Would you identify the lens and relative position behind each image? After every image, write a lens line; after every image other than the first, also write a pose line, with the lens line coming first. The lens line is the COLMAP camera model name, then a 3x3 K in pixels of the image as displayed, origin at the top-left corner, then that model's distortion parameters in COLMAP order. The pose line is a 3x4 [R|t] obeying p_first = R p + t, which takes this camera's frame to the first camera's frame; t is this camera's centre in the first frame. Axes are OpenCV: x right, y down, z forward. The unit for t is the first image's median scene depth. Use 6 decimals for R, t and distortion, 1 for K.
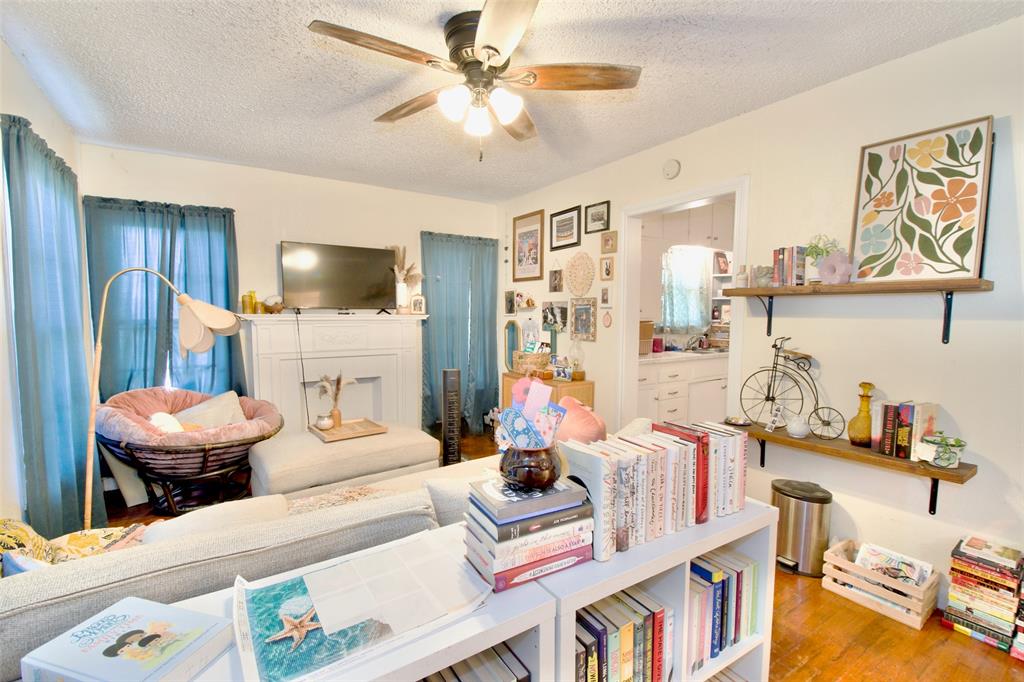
lens RADIAL K [[455.6, 0, 519.0], [0, 455.6, 345.0], [0, 0, 1]] dist [-0.003388, -0.009455]
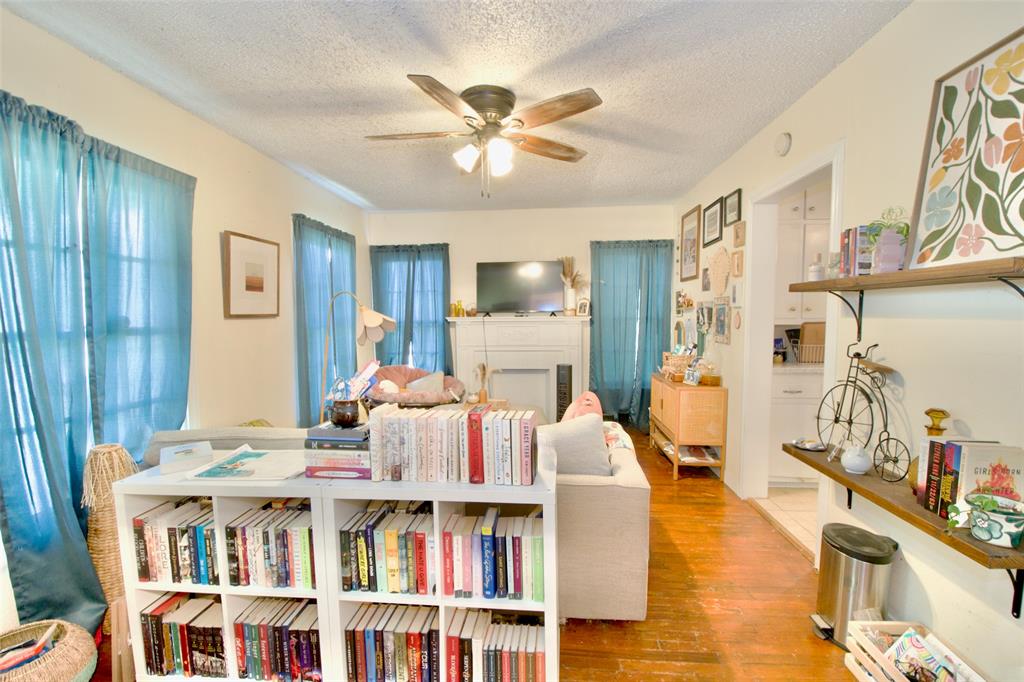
lens RADIAL K [[455.6, 0, 519.7], [0, 455.6, 342.1], [0, 0, 1]] dist [-0.003388, -0.009455]
pose [[0.791548, 0.026312, -0.610541, 0.691773], [-0.030625, 0.999525, 0.003371, -0.004714], [0.610340, 0.016030, 0.791978, 0.040149]]
